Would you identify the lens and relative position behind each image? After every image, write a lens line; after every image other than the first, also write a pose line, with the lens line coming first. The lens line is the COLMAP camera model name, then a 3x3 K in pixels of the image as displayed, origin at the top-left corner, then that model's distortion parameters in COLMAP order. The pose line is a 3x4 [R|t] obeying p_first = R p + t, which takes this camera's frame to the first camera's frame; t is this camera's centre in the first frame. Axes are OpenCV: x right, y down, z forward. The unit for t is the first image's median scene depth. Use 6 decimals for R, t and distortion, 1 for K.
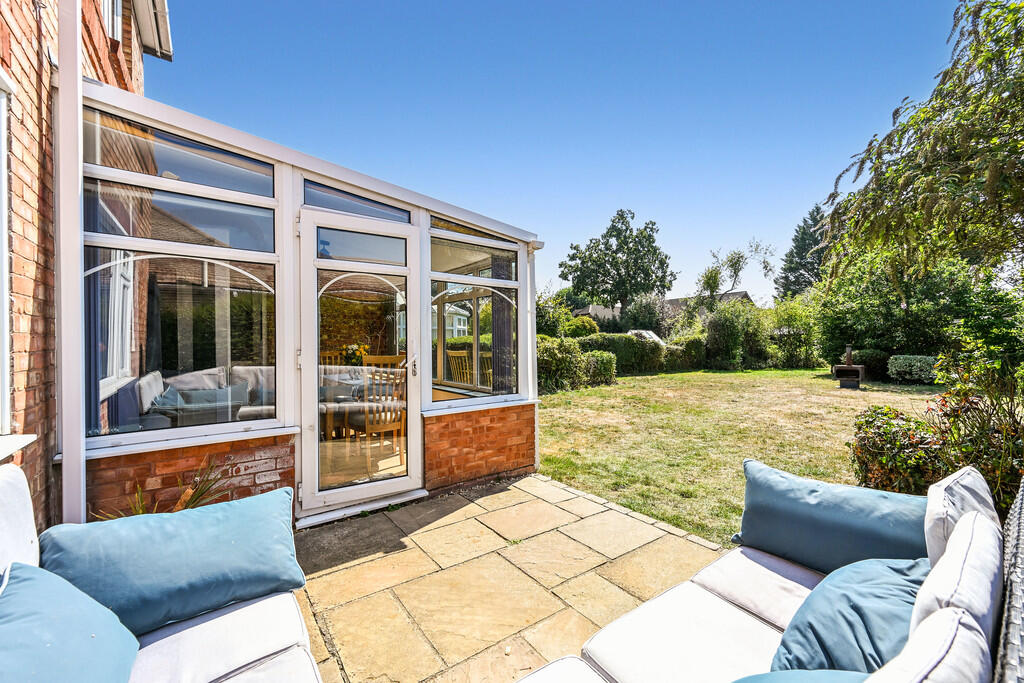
lens RADIAL K [[409.3, 0, 524.1], [0, 409.3, 335.6], [0, 0, 1]] dist [-0.001792, -0.000130]
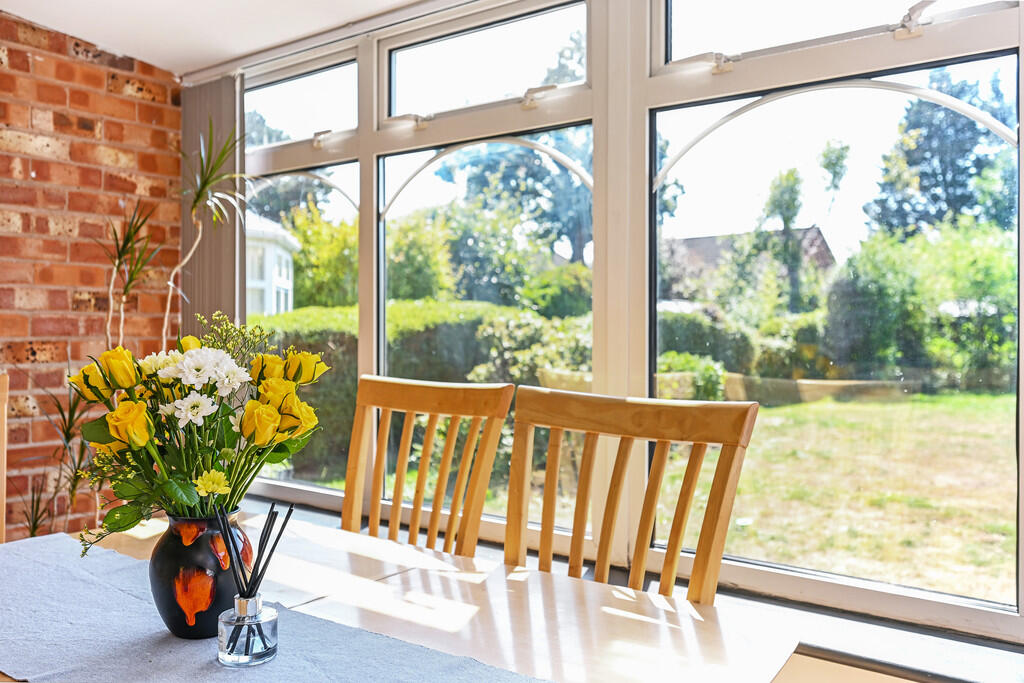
lens RADIAL K [[886.3, 0, 512.0], [0, 886.3, 341.5], [0, 0, 1]] dist [-0.006295, -0.002021]
pose [[0.976159, 0.004076, 0.217020, -0.053550], [-0.010490, 0.999541, 0.028413, 0.001926], [-0.216805, -0.030012, 0.975753, 0.102819]]
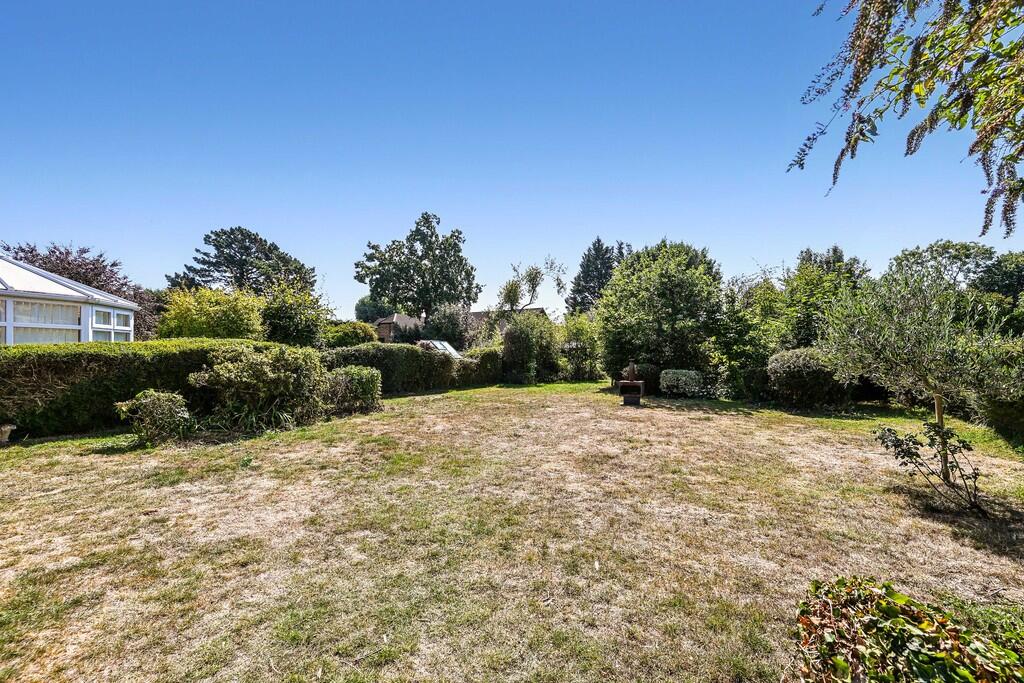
lens RADIAL K [[407.4, 0, 511.8], [0, 407.4, 345.1], [0, 0, 1]] dist [0.000329, -0.000021]
pose [[0.912985, 0.018994, 0.407550, 0.055126], [-0.017004, 0.999819, -0.008504, 0.000611], [-0.407638, 0.000834, 0.913143, 0.090076]]
